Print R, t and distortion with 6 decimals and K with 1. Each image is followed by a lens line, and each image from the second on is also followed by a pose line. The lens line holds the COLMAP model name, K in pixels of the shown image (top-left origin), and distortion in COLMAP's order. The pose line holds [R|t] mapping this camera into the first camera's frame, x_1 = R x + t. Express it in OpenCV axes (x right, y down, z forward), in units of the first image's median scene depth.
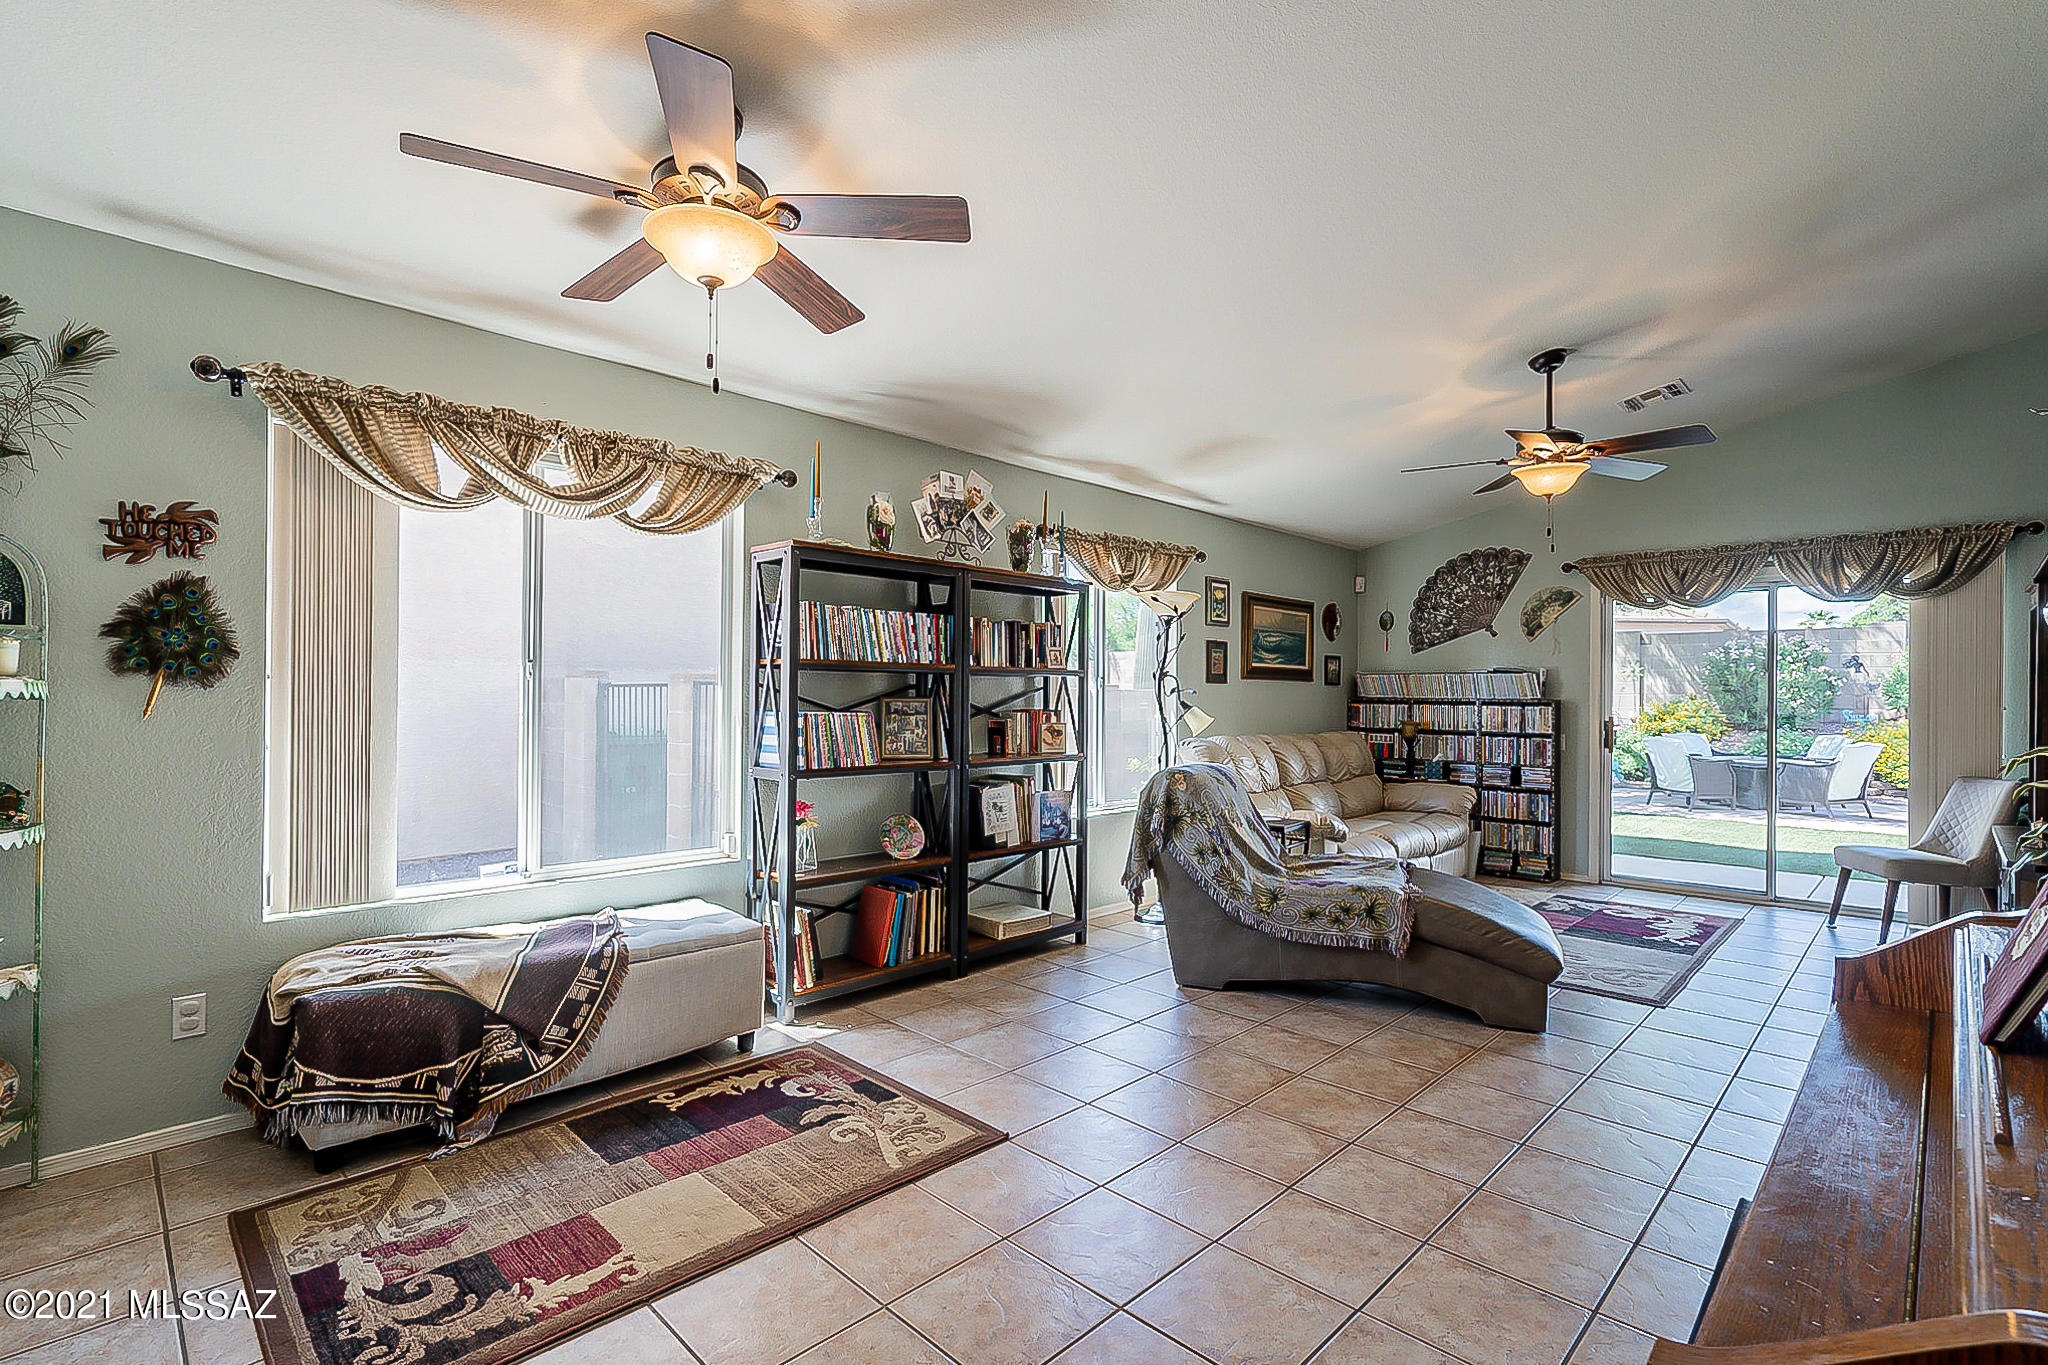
lens RADIAL K [[939.5, 0, 1018.7], [0, 939.5, 691.7], [0, 0, 1]] dist [-0.003991, 0.001952]
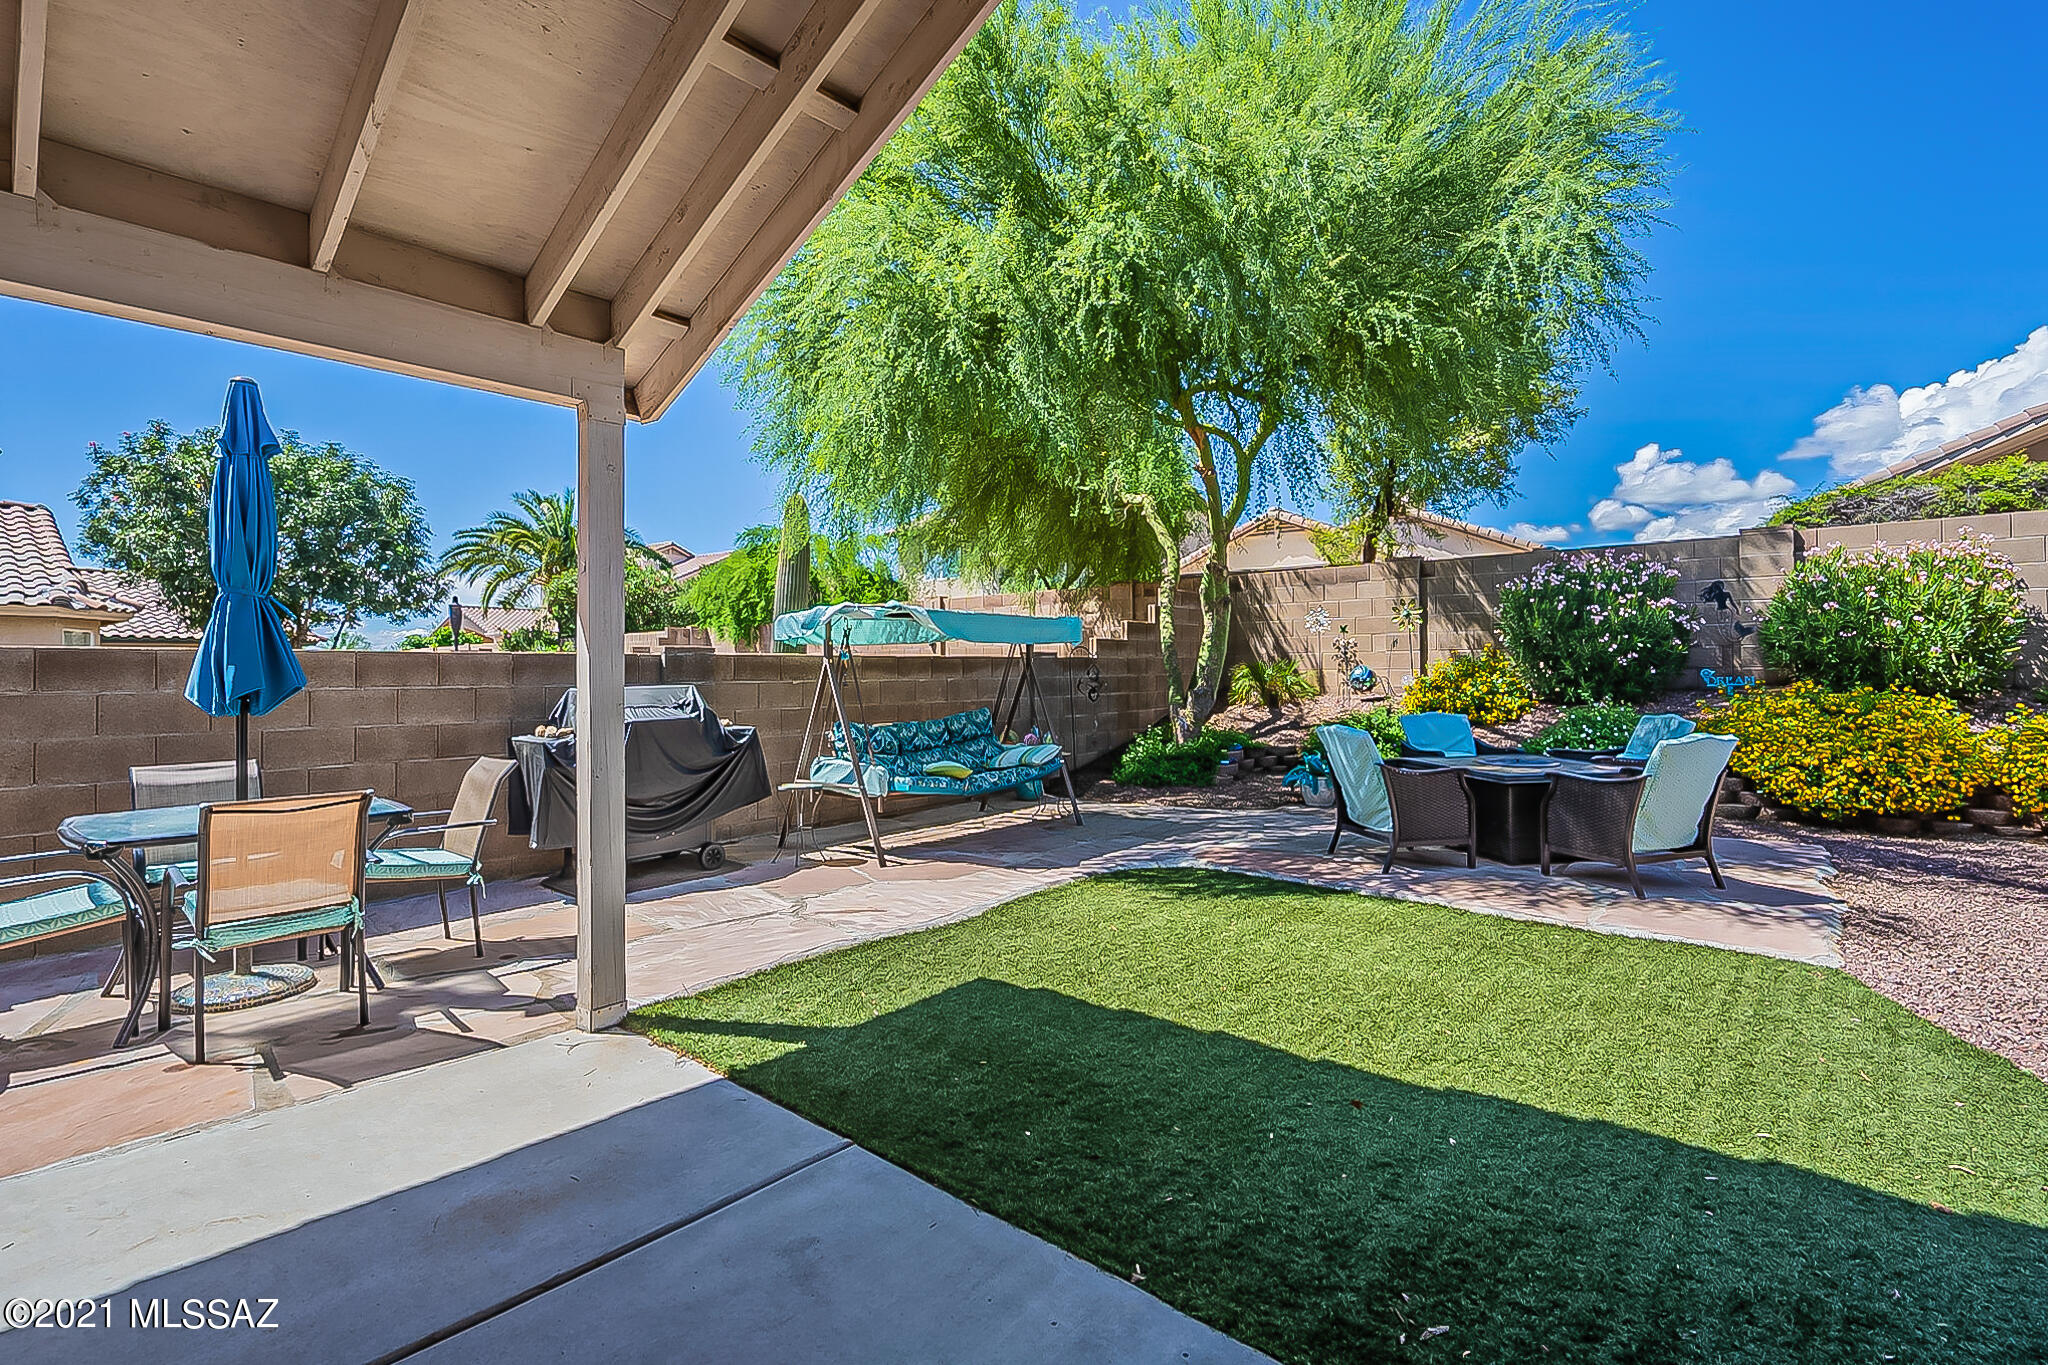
lens RADIAL K [[939.5, 0, 1025.6], [0, 939.5, 669.4], [0, 0, 1]] dist [-0.003991, 0.001952]
pose [[0.998195, -0.014958, 0.058163, 0.344130], [0.014411, 0.999848, 0.009803, 0.006305], [-0.058301, -0.008947, 0.998259, 0.350940]]
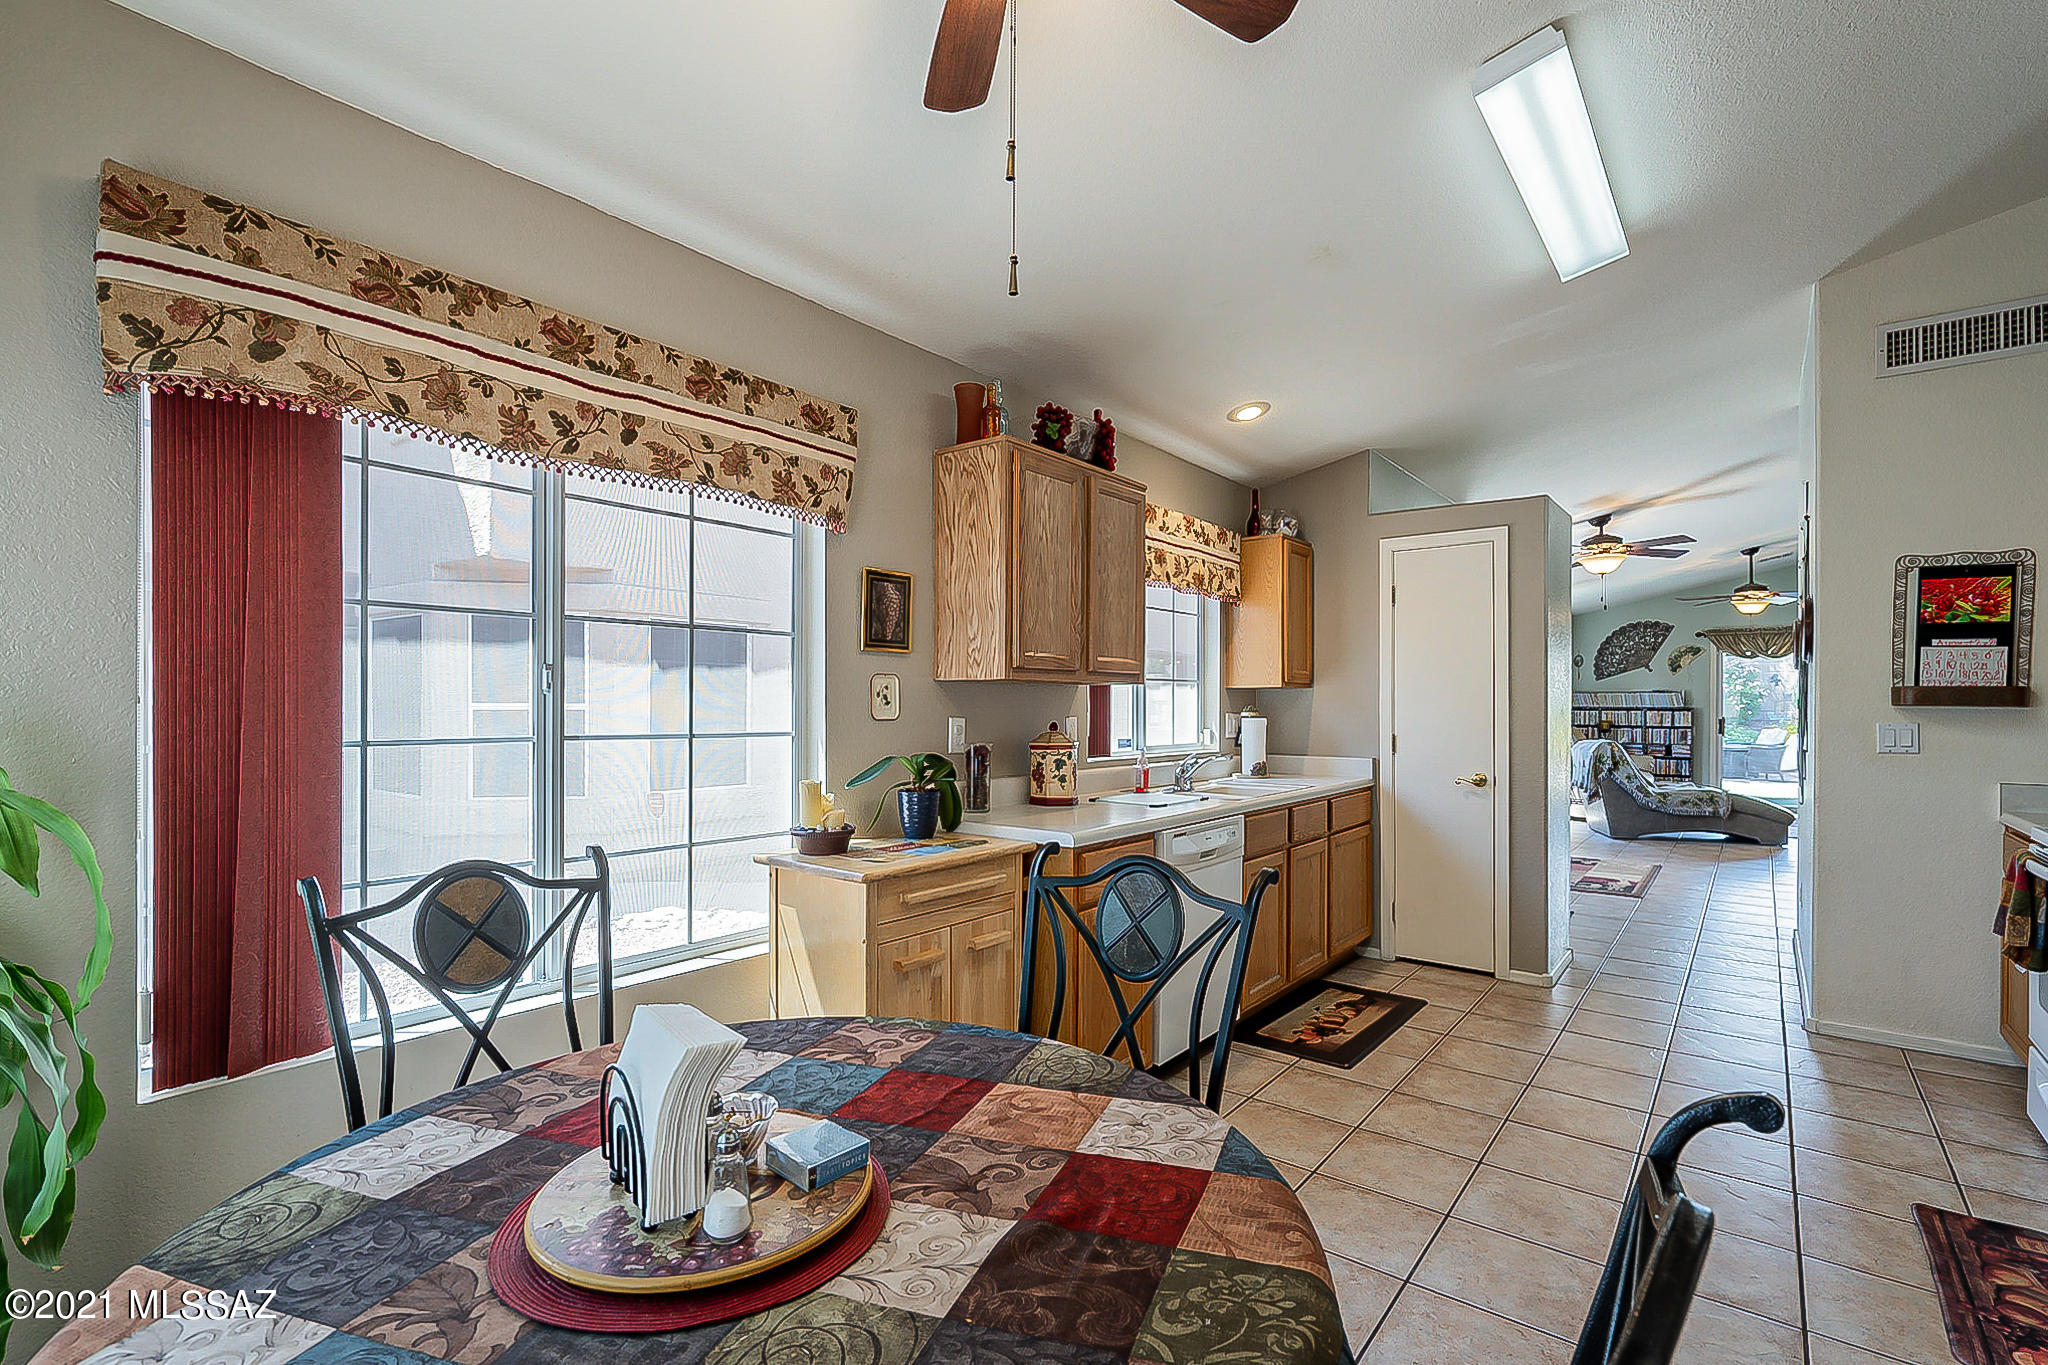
lens RADIAL K [[939.5, 0, 1013.4], [0, 939.5, 707.1], [0, 0, 1]] dist [-0.003991, 0.001952]
pose [[0.993421, -0.003665, 0.114462, -0.930092], [0.002545, 0.999947, 0.009935, -0.013563], [-0.114493, -0.009578, 0.993378, -0.642310]]
